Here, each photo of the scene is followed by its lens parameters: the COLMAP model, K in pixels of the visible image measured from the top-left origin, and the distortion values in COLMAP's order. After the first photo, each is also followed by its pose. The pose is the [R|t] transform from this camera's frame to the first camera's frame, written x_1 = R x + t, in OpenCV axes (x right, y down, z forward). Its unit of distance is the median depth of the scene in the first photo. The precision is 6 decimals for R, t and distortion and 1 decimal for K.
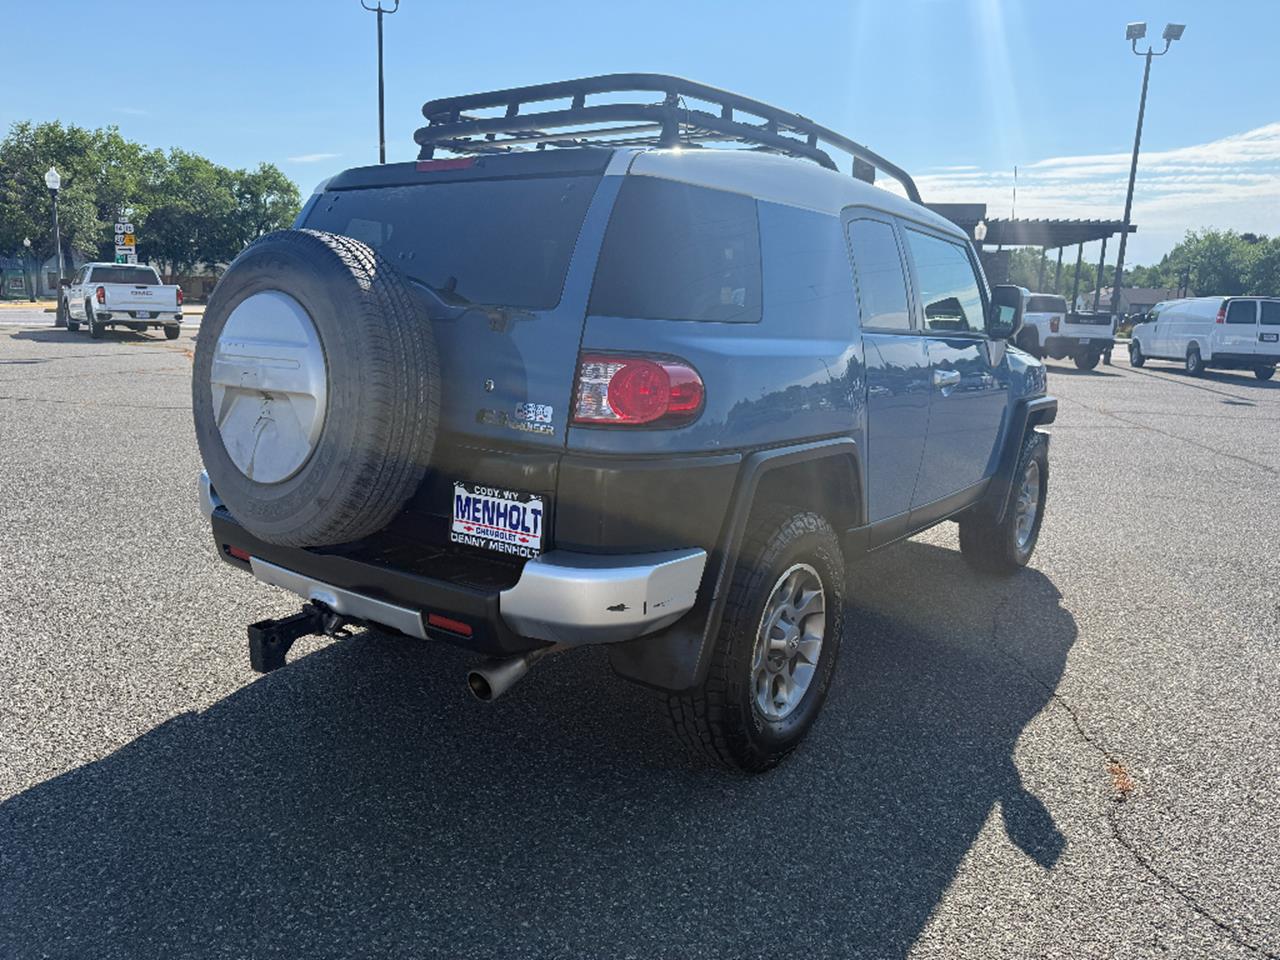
lens RADIAL K [[933.8, 0, 640.0], [0, 933.8, 480.0], [0, 0, 1]] dist [0.012797, -0.002552]
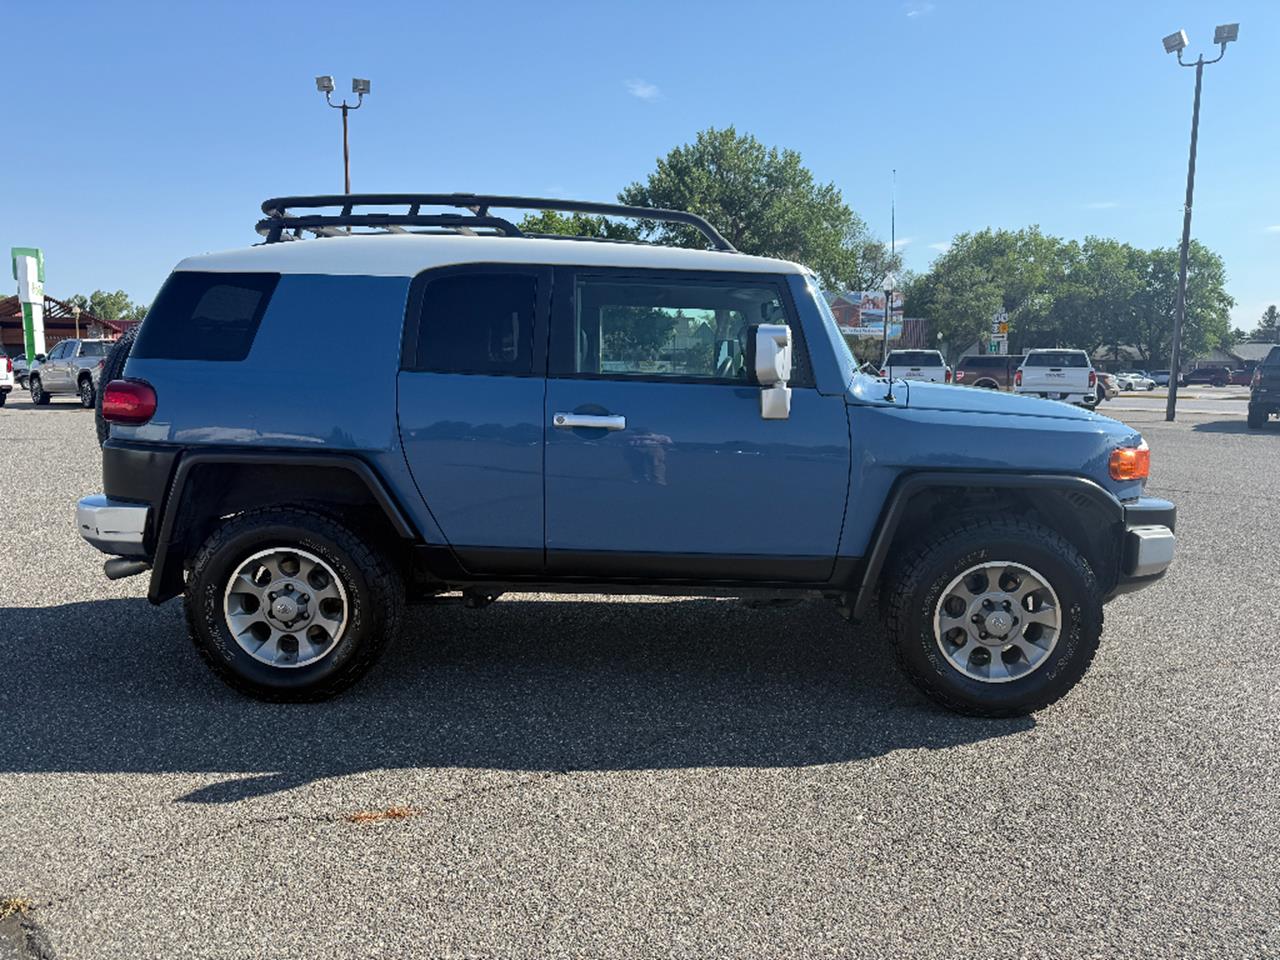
lens RADIAL K [[943.9, 0, 640.0], [0, 943.9, 480.0], [0, 0, 1]] dist [0.021645, 0.001006]
pose [[0.573336, 0.075044, -0.815877, 1.745487], [-0.148819, 0.988770, -0.013632, -0.067837], [0.805692, 0.129234, 0.578065, 0.717711]]
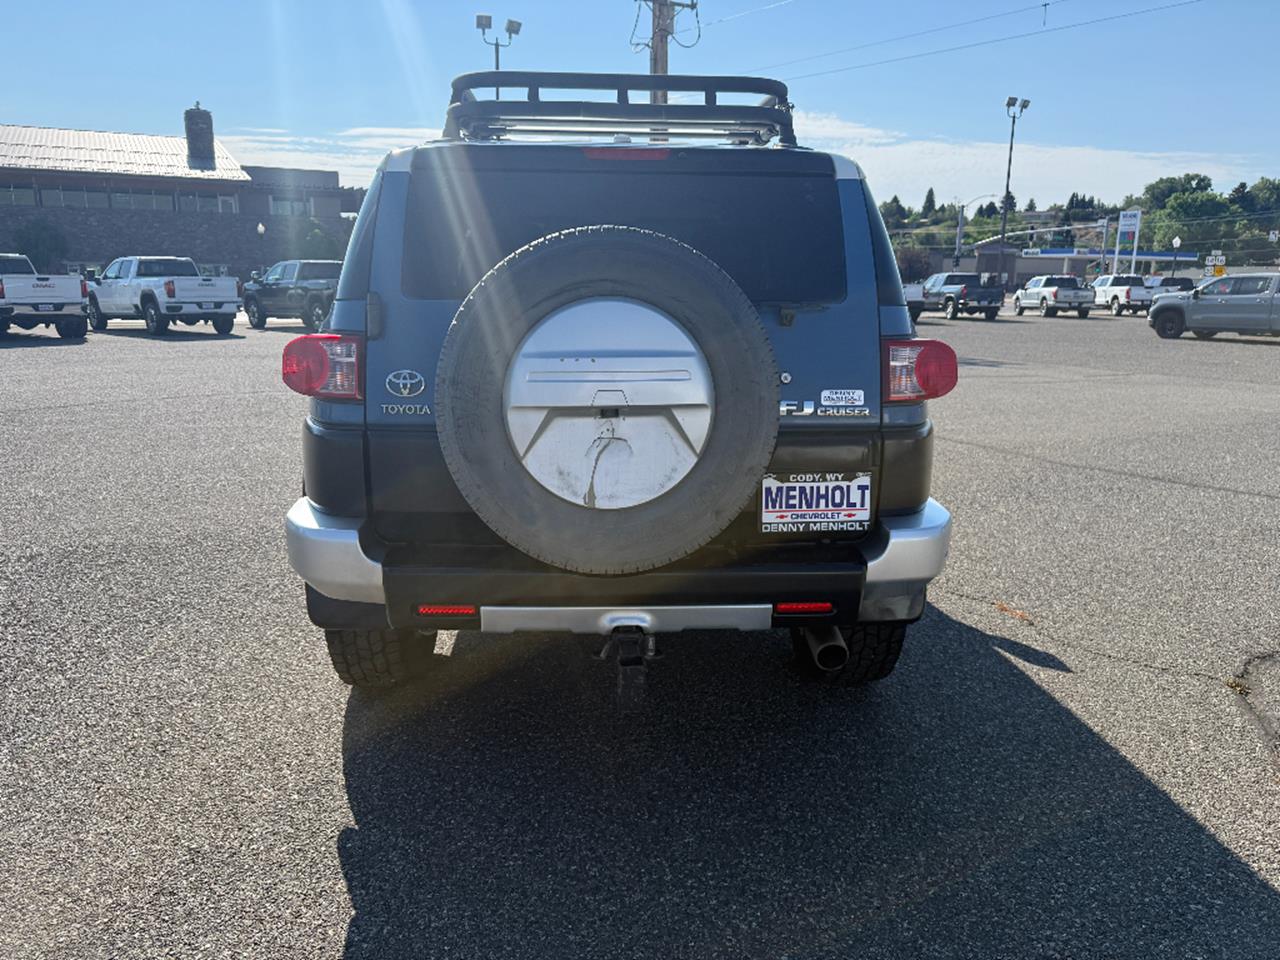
lens RADIAL K [[923.4, 0, 611.5], [0, 923.4, 498.5], [0, 0, 1]] dist [0.018149, 0.001529]
pose [[0.780052, -0.172690, 0.601413, -0.944537], [0.138653, 0.984972, 0.102987, -0.100536], [-0.610159, 0.003053, 0.792273, 0.293748]]
